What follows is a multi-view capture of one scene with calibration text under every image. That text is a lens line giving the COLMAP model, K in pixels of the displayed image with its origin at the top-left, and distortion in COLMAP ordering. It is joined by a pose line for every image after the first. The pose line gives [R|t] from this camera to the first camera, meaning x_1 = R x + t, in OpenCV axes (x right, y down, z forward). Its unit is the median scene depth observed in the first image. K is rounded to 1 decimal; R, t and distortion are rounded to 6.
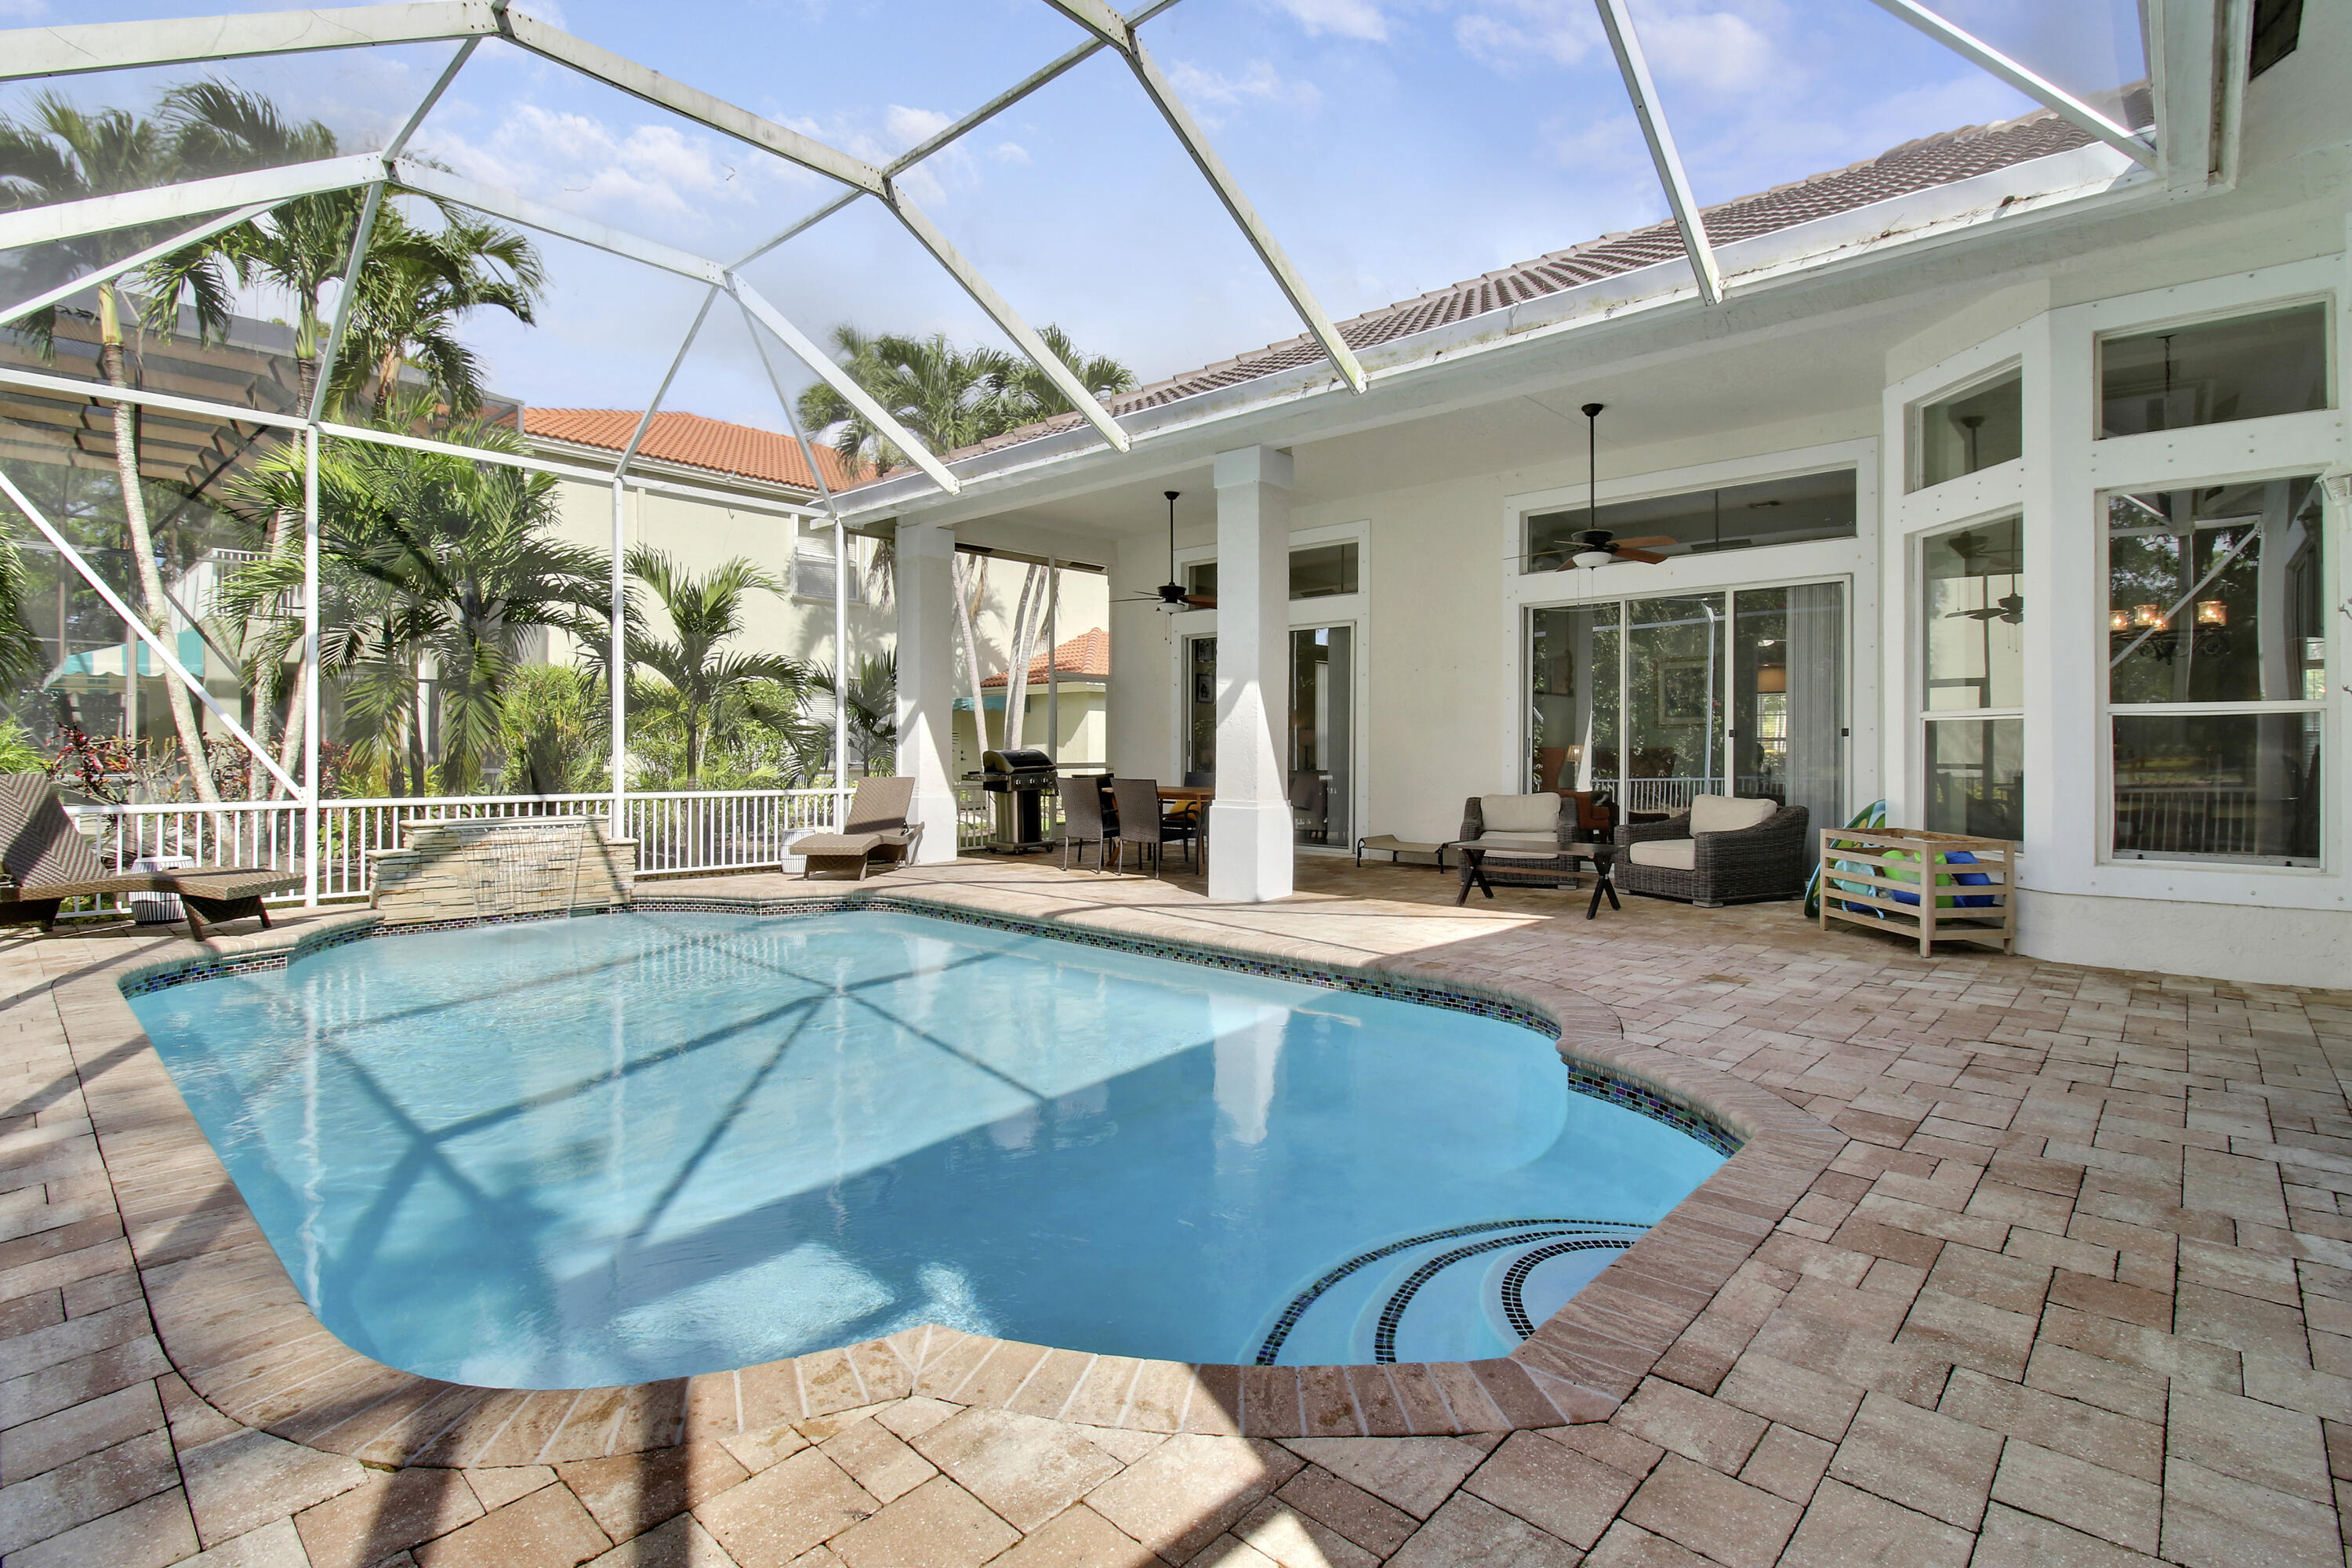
lens RADIAL K [[1104.0, 0, 1197.4], [0, 1104.0, 753.9], [0, 0, 1]] dist [0.002940, -0.014887]
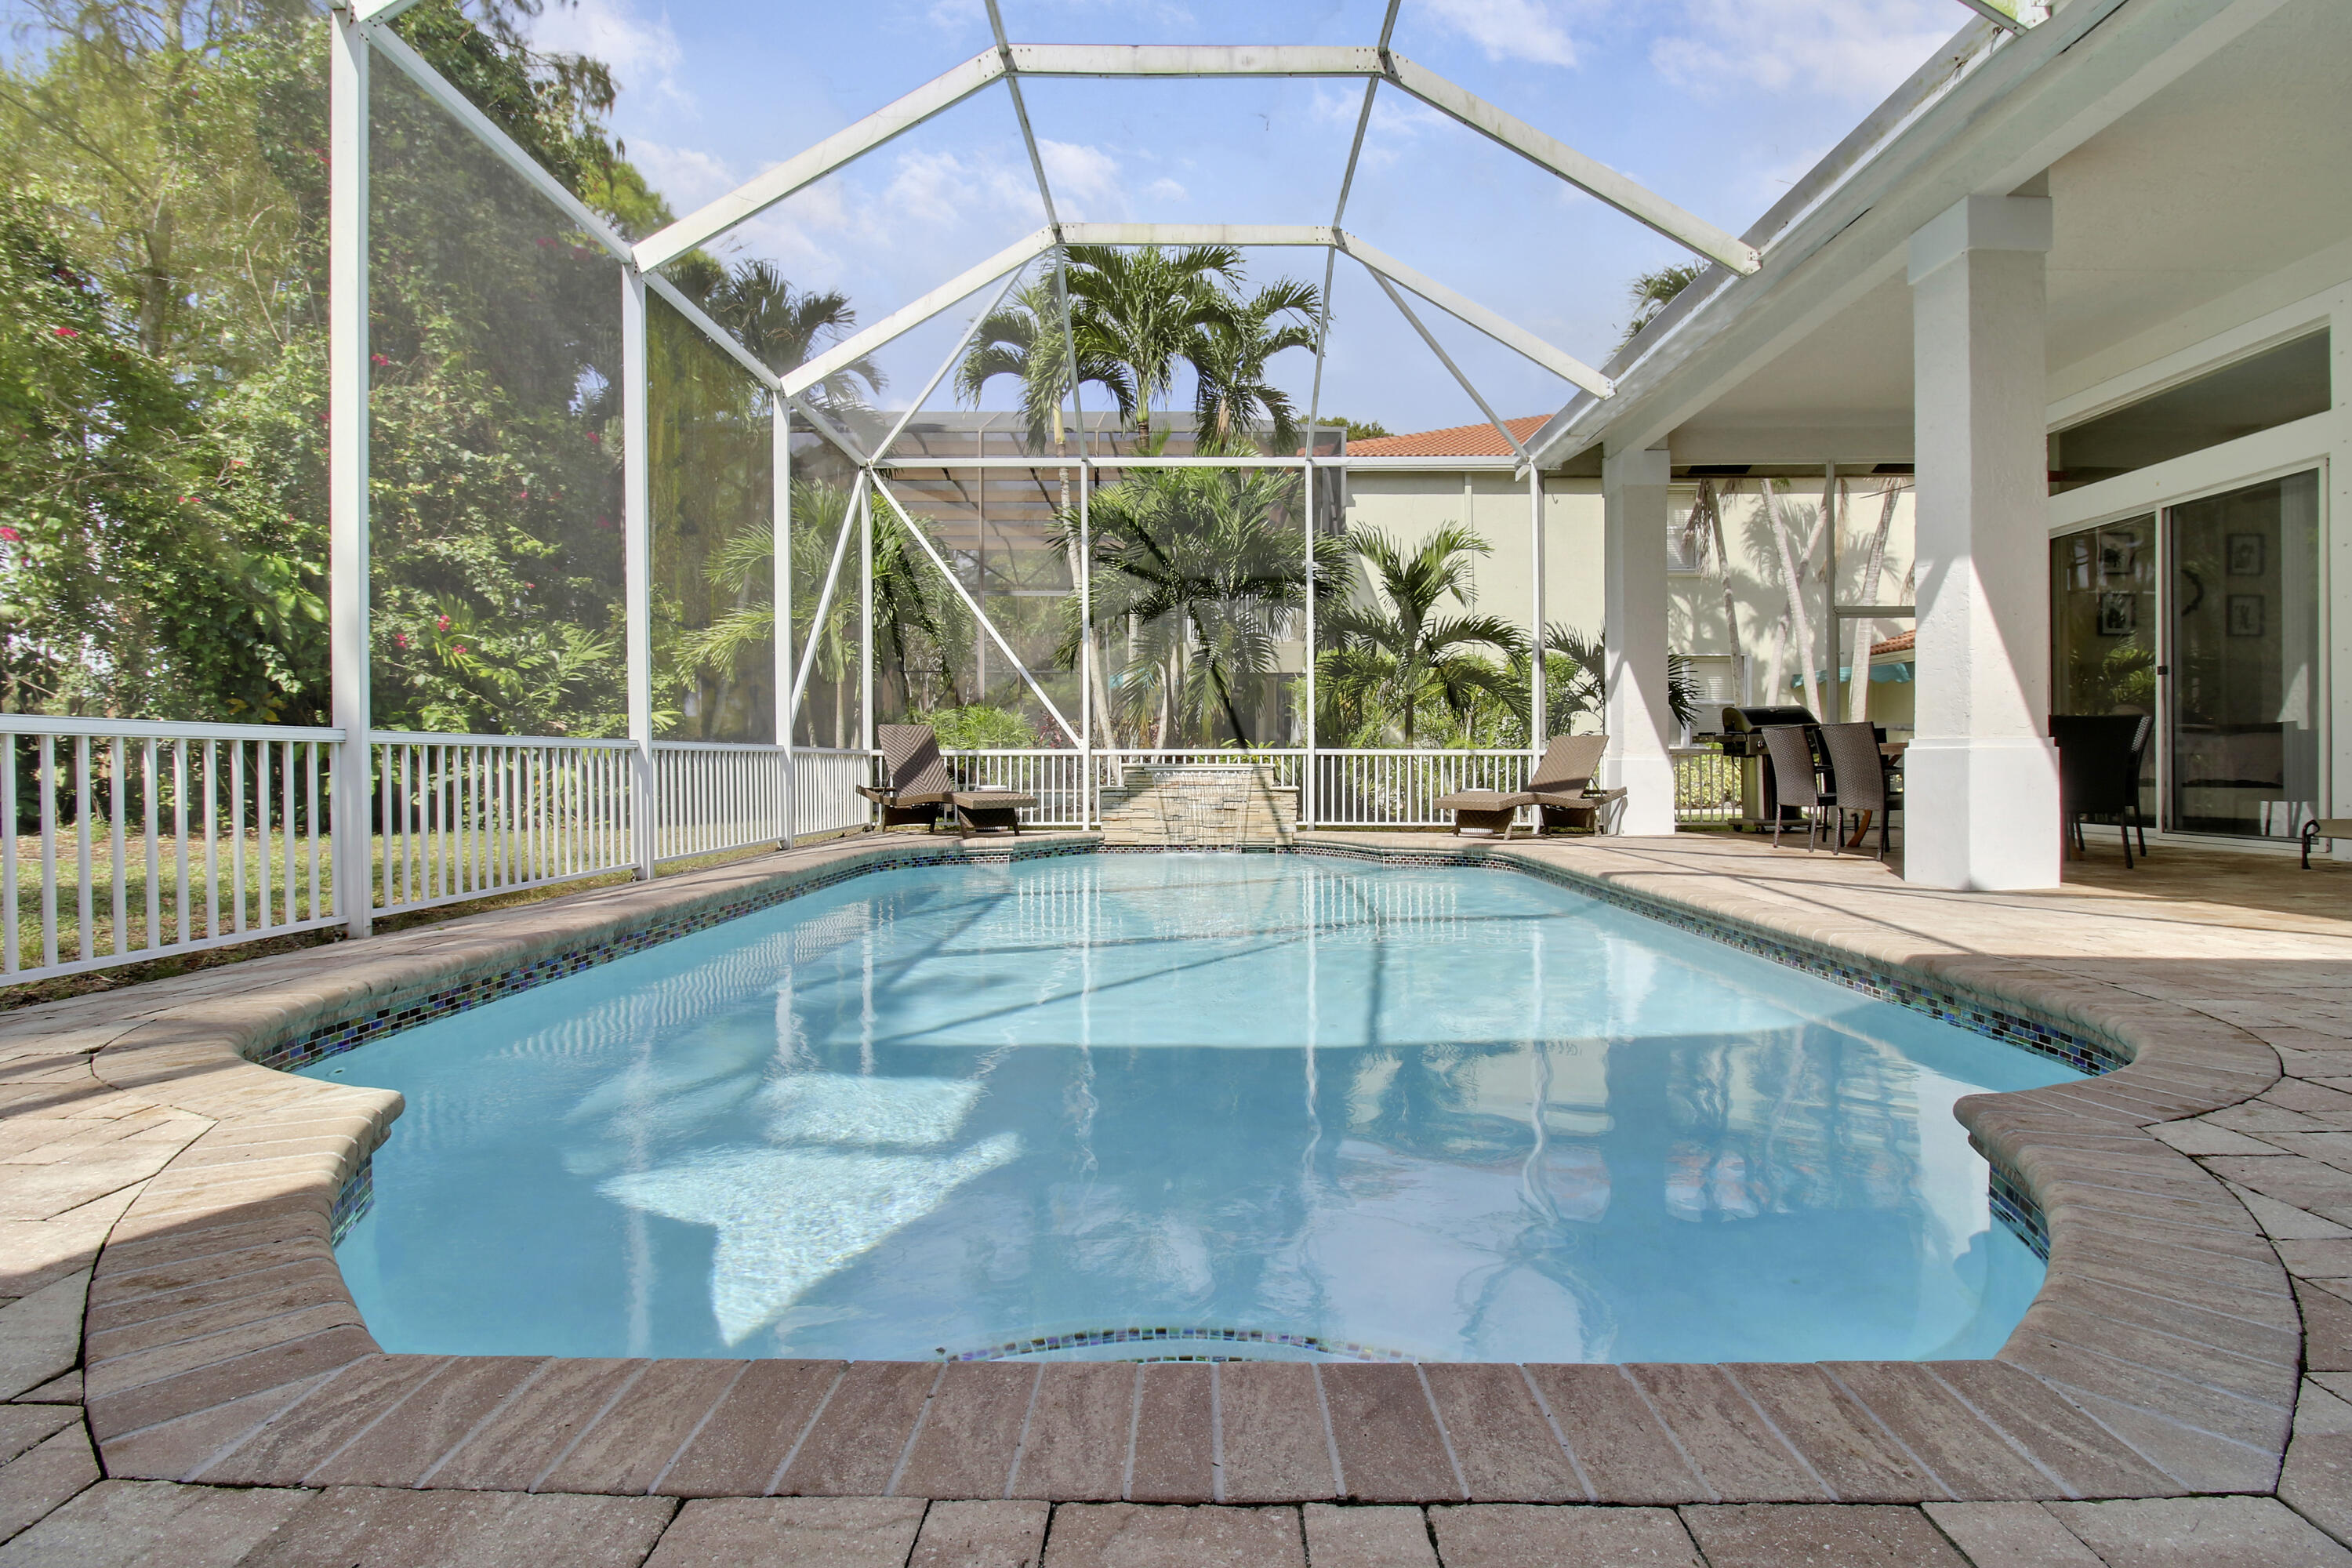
lens RADIAL K [[1087.0, 0, 1192.3], [0, 1087.0, 758.4], [0, 0, 1]] dist [0.003231, -0.013721]
pose [[0.659743, -0.007792, -0.751451, 0.233165], [0.002373, 0.999963, -0.008286, 0.060317], [0.751487, 0.003683, 0.659737, 0.228511]]
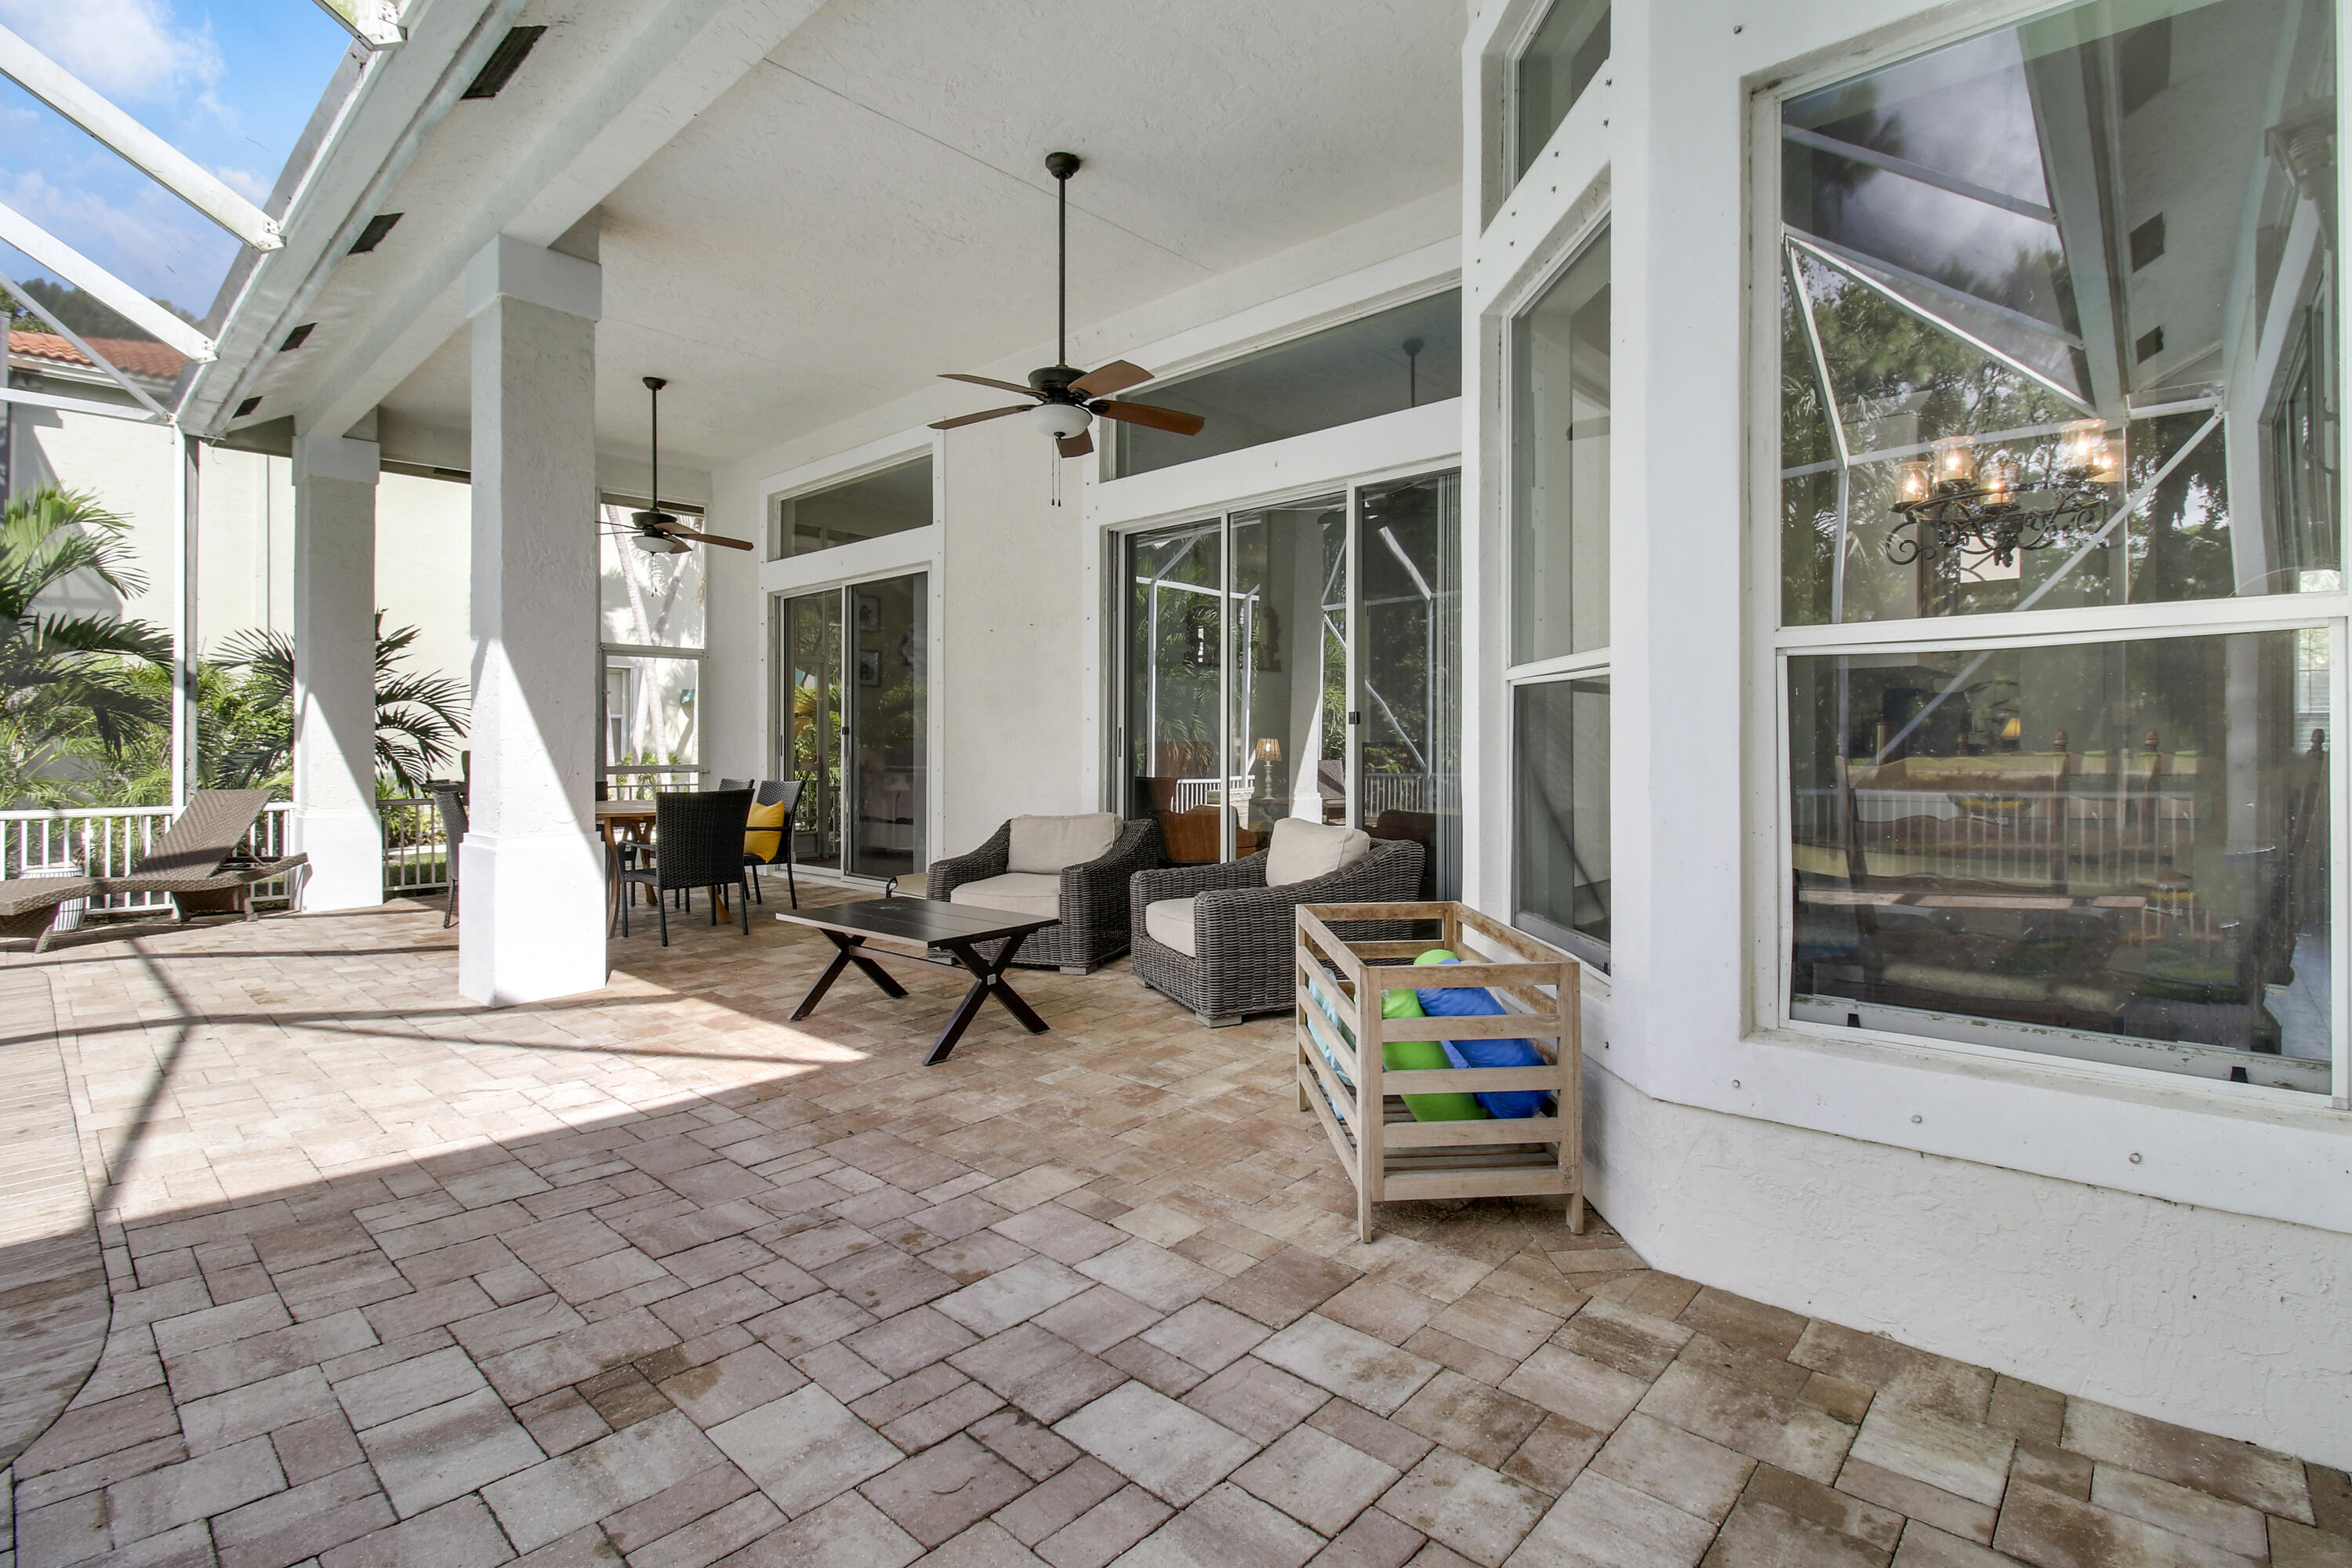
lens RADIAL K [[1087.0, 0, 1192.3], [0, 1087.0, 758.4], [0, 0, 1]] dist [0.003231, -0.013721]
pose [[0.999982, -0.005465, -0.002331, 0.426274], [0.005485, 0.999949, 0.008462, -0.001801], [0.002284, -0.008475, 0.999961, 0.419358]]
